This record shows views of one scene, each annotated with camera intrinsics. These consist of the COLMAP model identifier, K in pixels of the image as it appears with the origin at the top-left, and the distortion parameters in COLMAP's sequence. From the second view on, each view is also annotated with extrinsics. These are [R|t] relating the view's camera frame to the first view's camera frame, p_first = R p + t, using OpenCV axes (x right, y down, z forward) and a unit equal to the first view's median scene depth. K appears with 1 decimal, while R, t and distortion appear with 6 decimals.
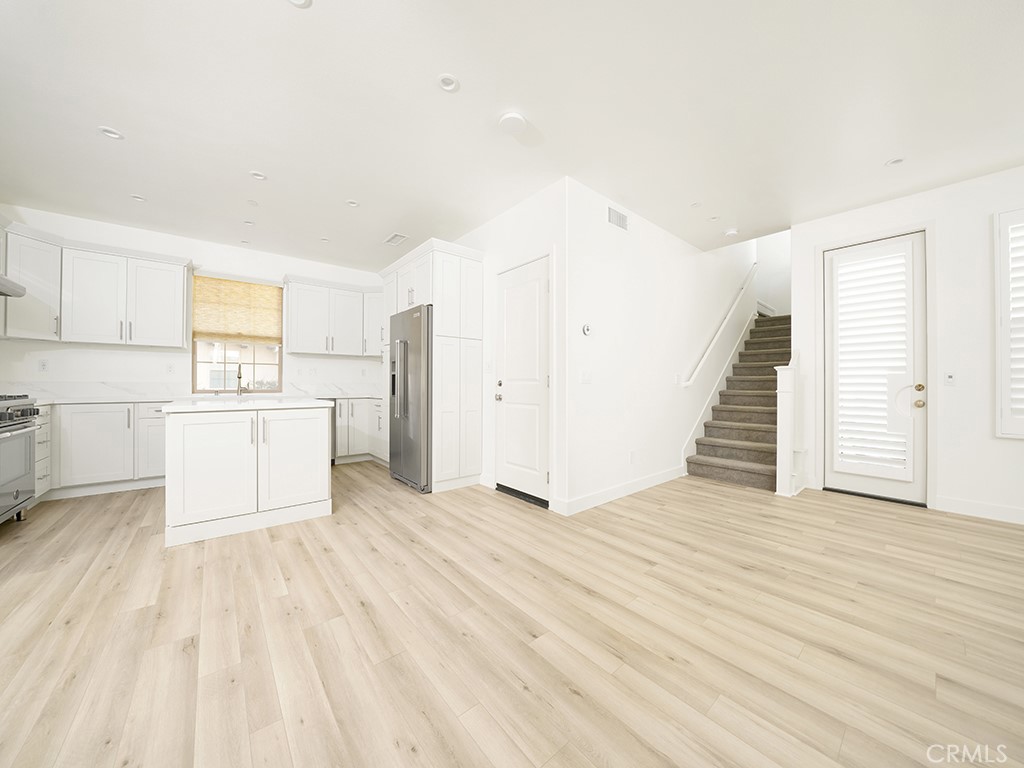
lens RADIAL K [[363.3, 0, 513.0], [0, 363.3, 381.9], [0, 0, 1]] dist [-0.026104, 0.002575]
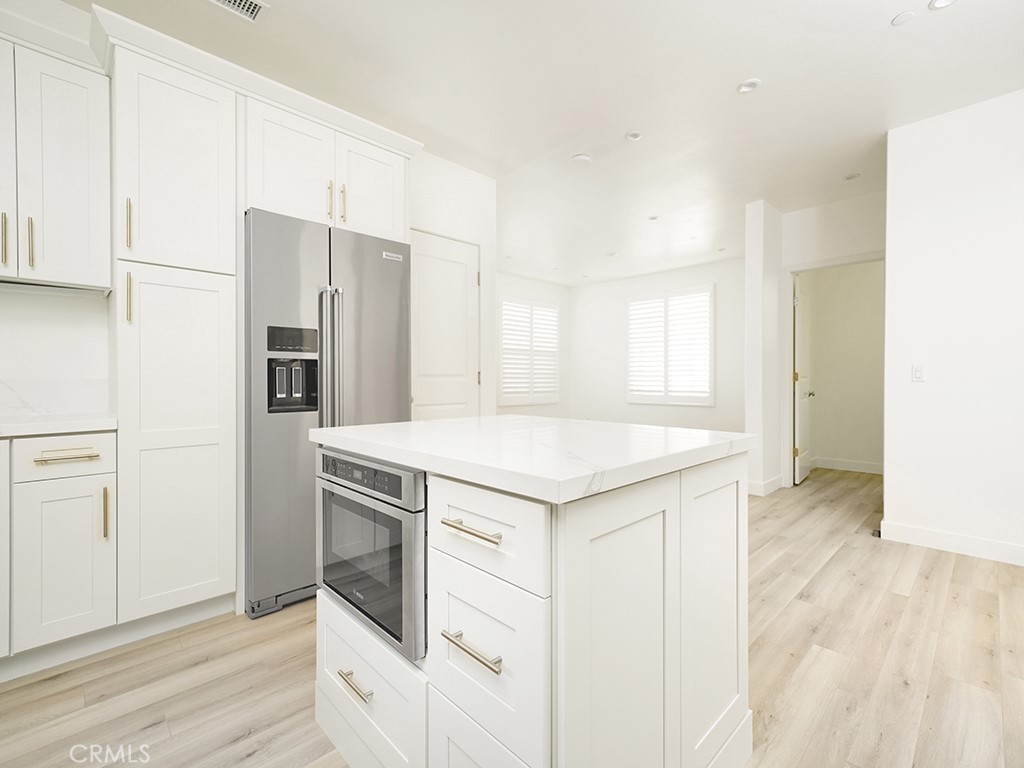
lens RADIAL K [[470.1, 0, 512.0], [0, 470.1, 385.3], [0, 0, 1]] dist [0.007496, 0.001383]
pose [[-0.082087, -0.015188, 0.996509, -2.302937], [-0.007081, 0.999868, 0.014655, -0.001038], [-0.996600, -0.005854, -0.082184, 2.013197]]
